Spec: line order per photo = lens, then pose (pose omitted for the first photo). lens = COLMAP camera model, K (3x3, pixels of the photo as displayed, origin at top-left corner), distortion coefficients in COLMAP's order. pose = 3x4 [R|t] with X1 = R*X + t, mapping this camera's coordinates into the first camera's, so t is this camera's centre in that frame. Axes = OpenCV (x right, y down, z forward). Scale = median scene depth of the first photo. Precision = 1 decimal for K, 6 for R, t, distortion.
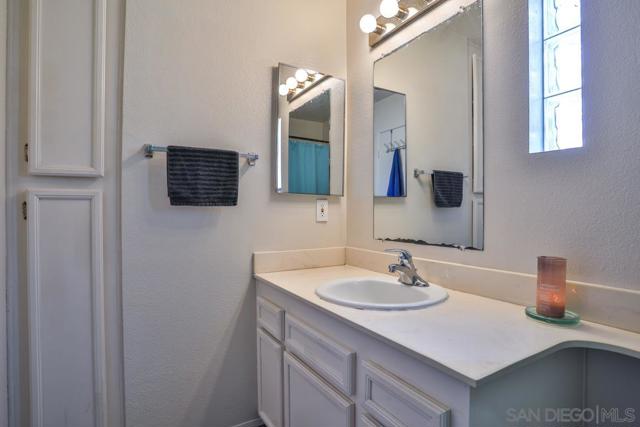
lens RADIAL K [[326.8, 0, 319.6], [0, 326.8, 210.4], [0, 0, 1]] dist [-0.045342, 0.007421]
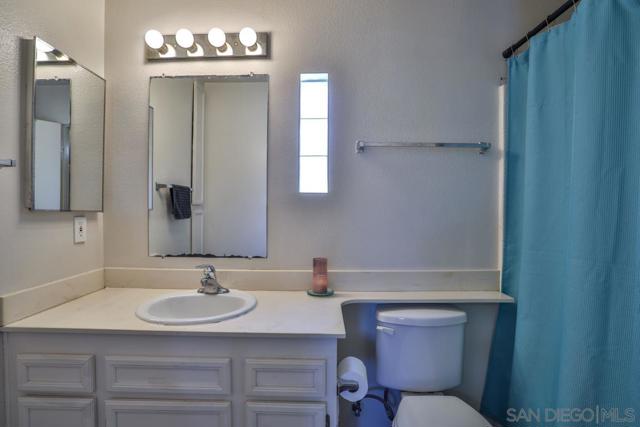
lens RADIAL K [[326.8, 0, 304.3], [0, 326.8, 211.0], [0, 0, 1]] dist [-0.045342, 0.007421]
pose [[0.541436, -0.005209, 0.840726, -0.479308], [-0.005269, 0.999940, 0.009589, -0.074496], [-0.840725, -0.009622, 0.541376, 0.085550]]
